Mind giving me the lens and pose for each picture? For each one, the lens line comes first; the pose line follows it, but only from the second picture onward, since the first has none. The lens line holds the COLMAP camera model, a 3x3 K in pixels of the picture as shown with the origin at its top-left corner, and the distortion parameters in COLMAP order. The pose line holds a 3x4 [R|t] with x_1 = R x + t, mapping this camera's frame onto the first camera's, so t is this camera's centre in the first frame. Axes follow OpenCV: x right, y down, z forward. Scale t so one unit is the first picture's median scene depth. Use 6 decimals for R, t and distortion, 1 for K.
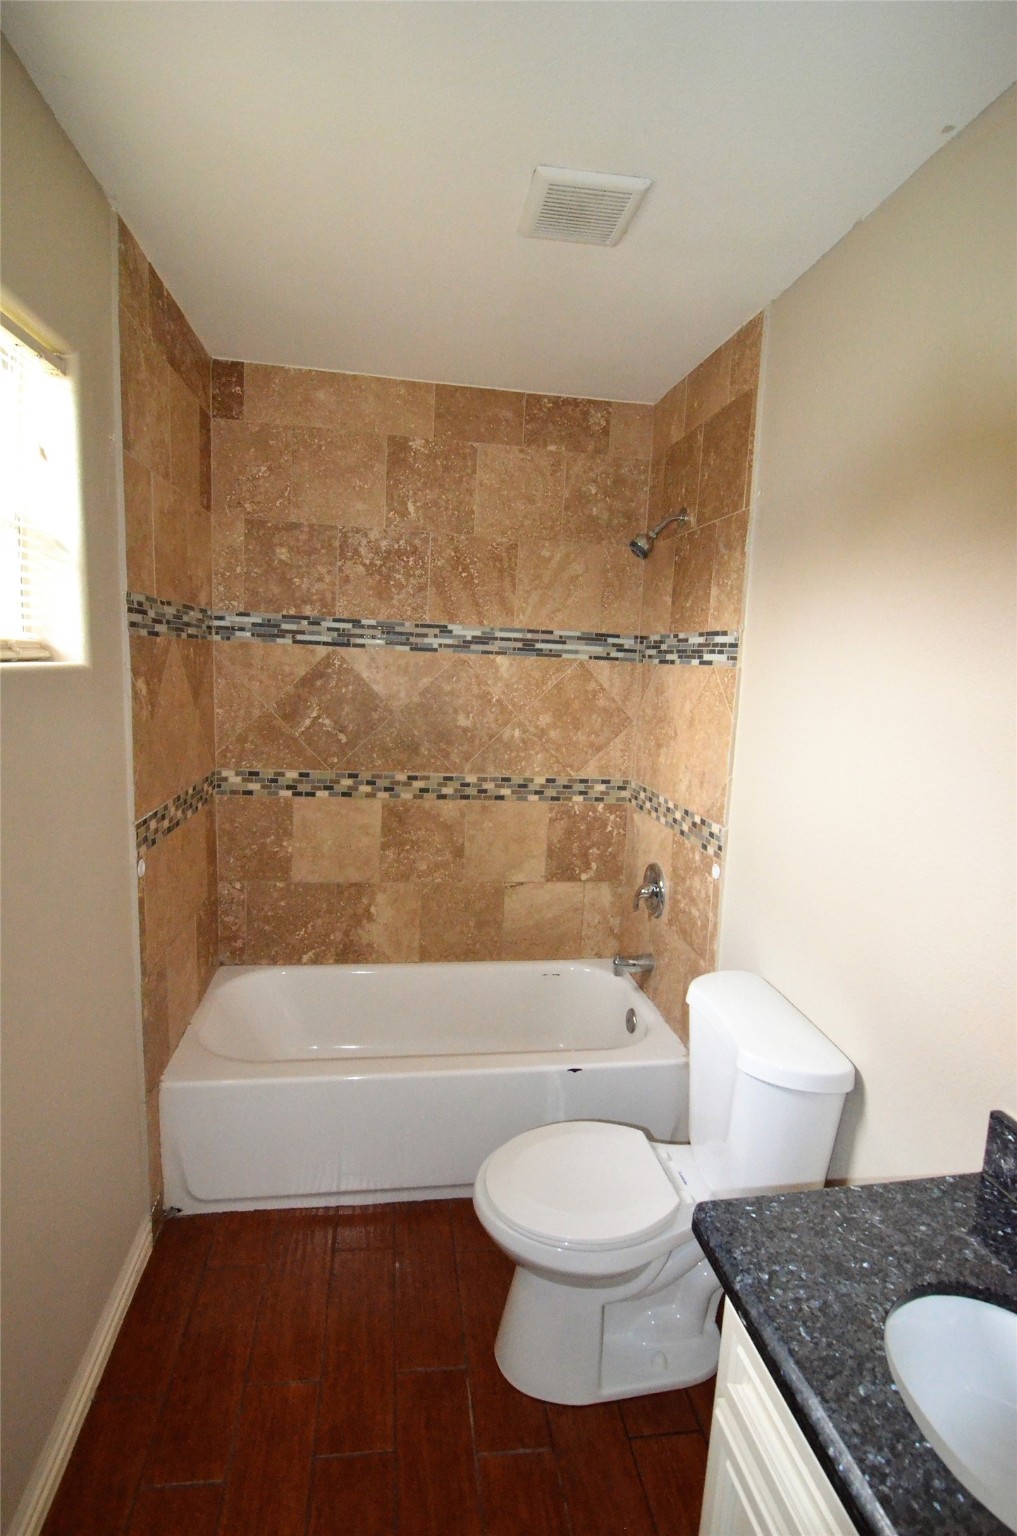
lens RADIAL K [[725.9, 0, 507.6], [0, 725.9, 765.8], [0, 0, 1]] dist [-0.014599, -0.004773]
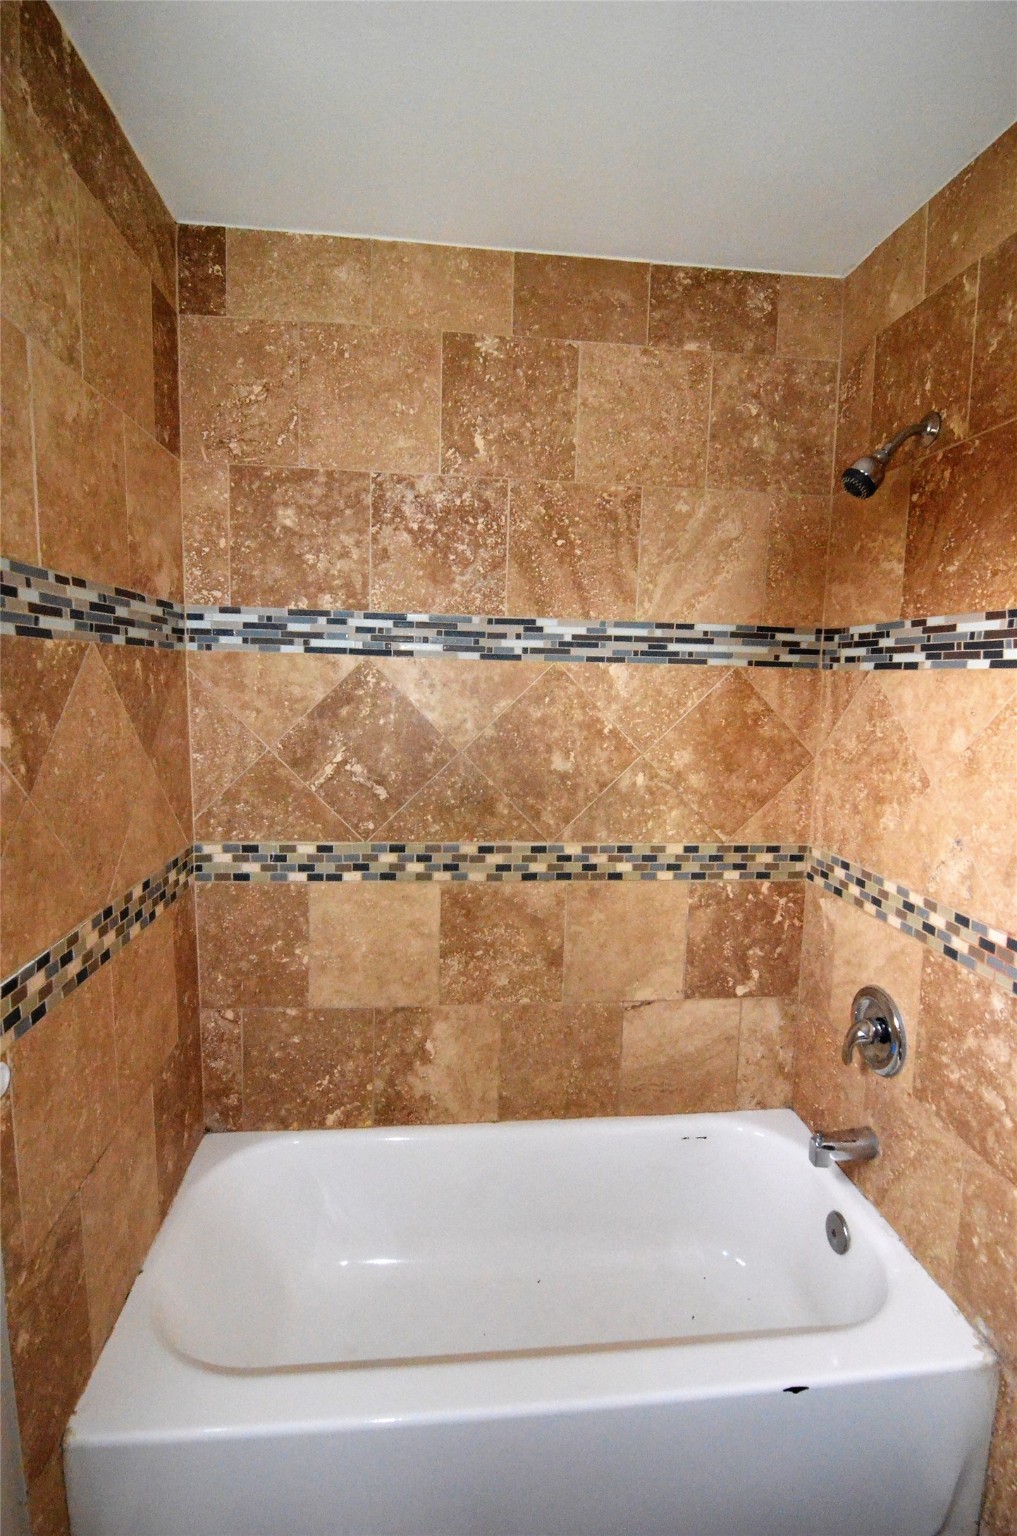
lens RADIAL K [[725.9, 0, 506.6], [0, 725.9, 766.8], [0, 0, 1]] dist [-0.014599, -0.004773]
pose [[0.998278, -0.017218, -0.056083, -0.074194], [0.015954, 0.999610, -0.022906, -0.044540], [0.056456, 0.021972, 0.998163, 0.338621]]
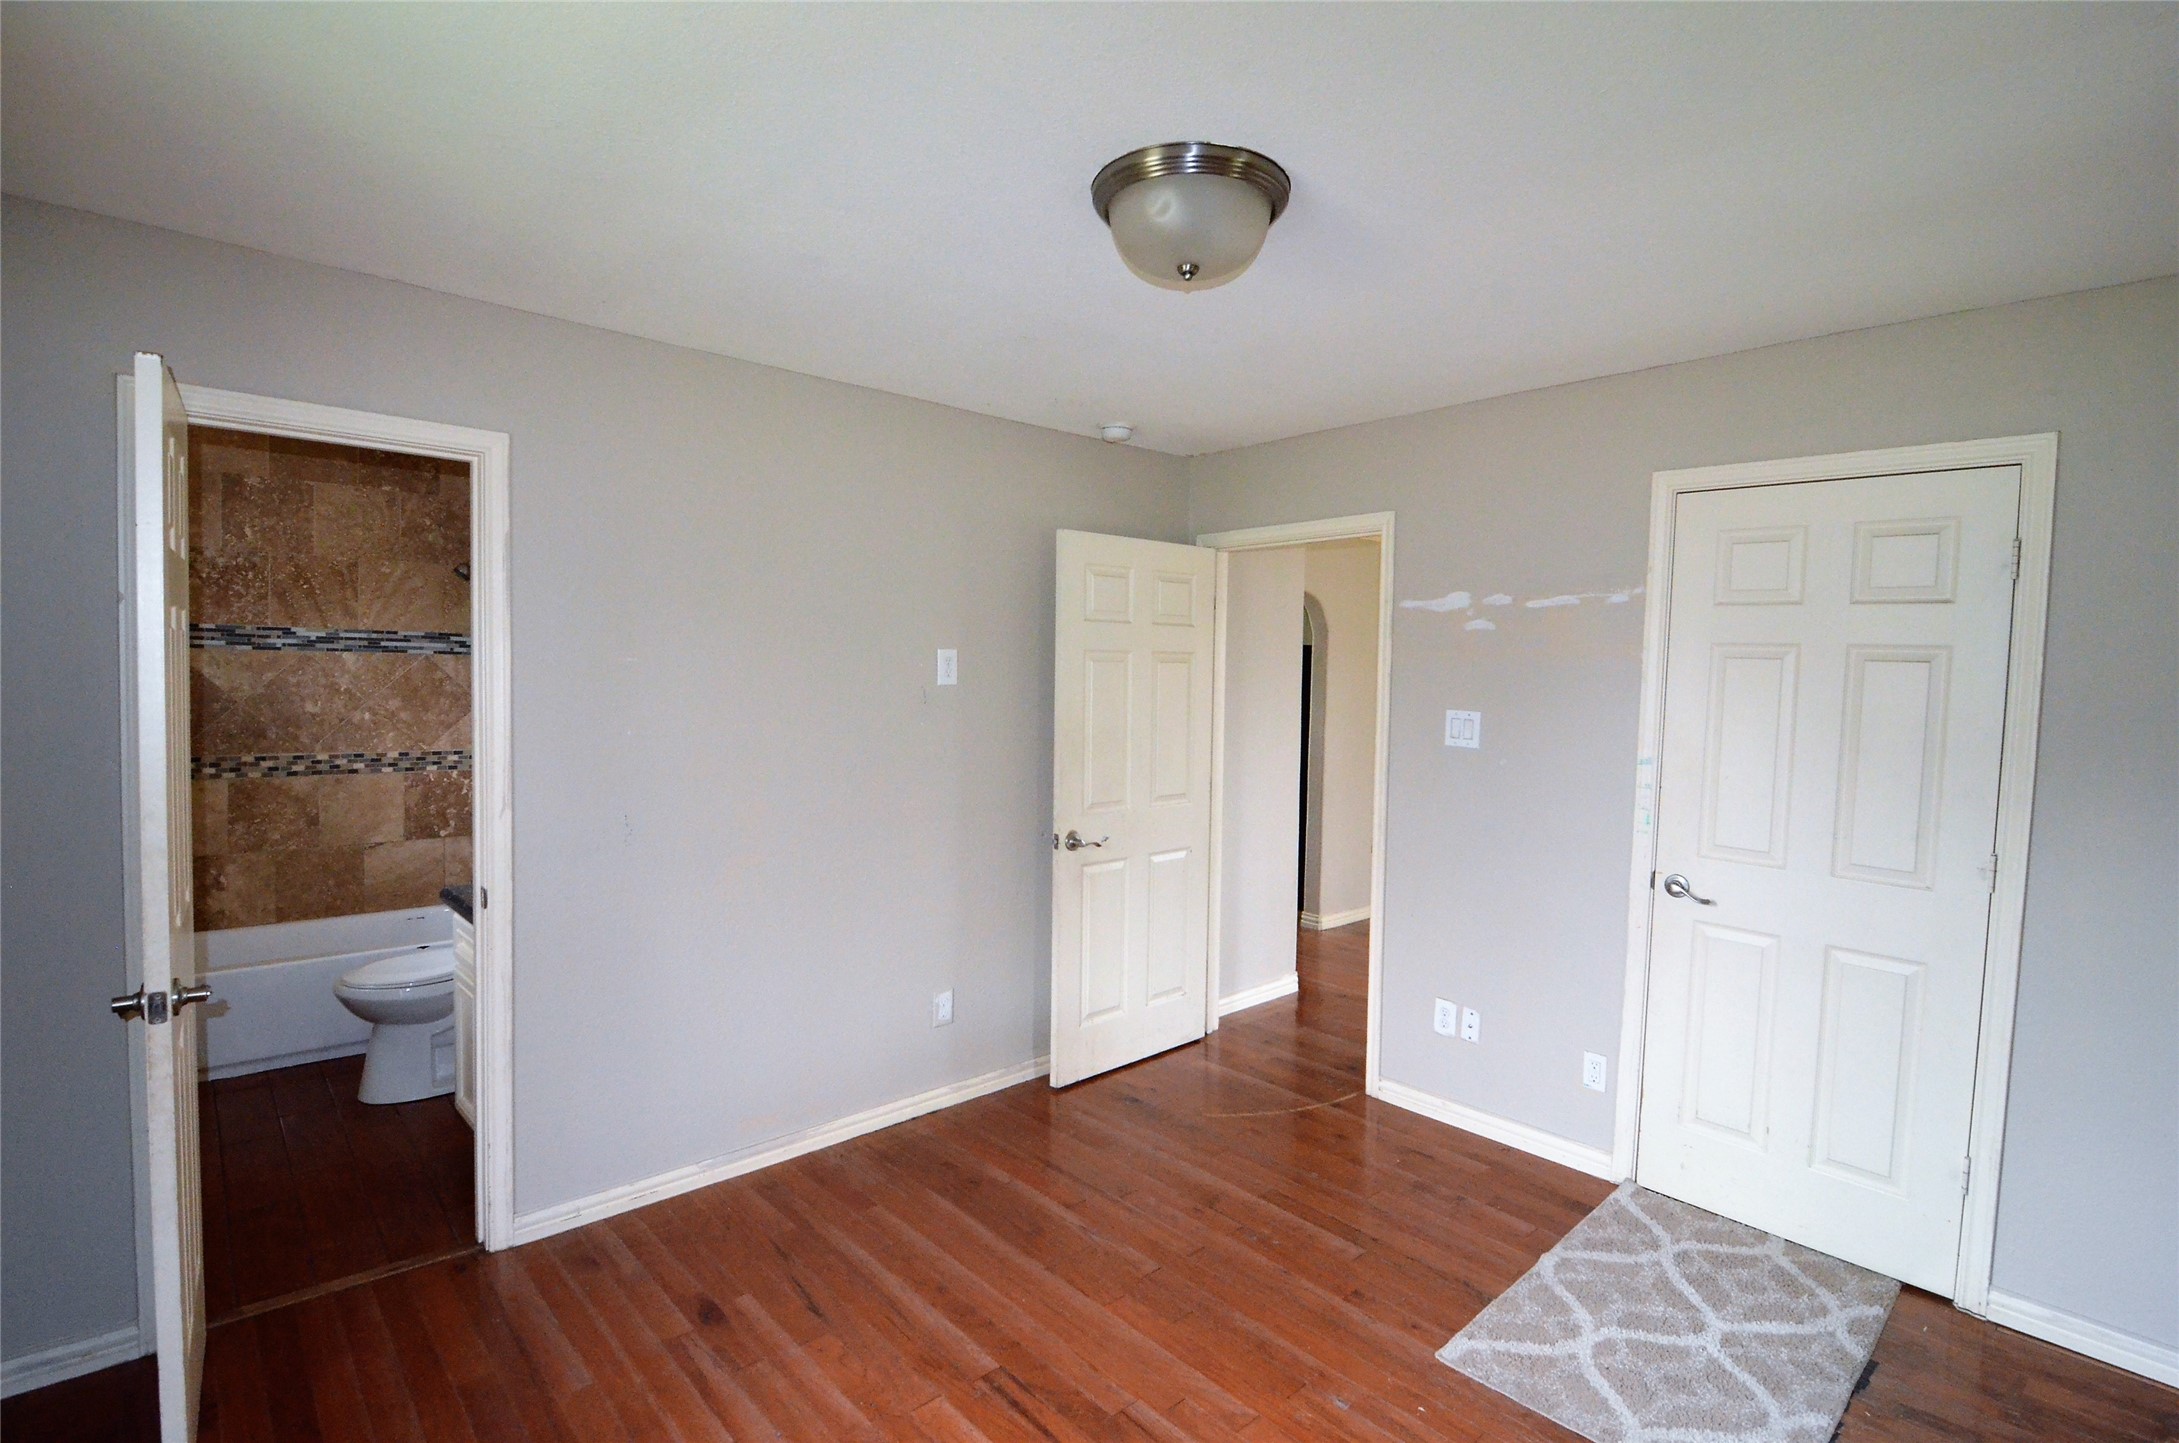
lens RADIAL K [[1029.7, 0, 1099.8], [0, 1029.7, 717.6], [0, 0, 1]] dist [-0.014599, -0.004773]
pose [[0.831079, -0.052284, 0.553692, 0.087394], [0.098401, 0.993688, -0.053866, 0.172414], [-0.547381, 0.099251, 0.830978, -1.095488]]
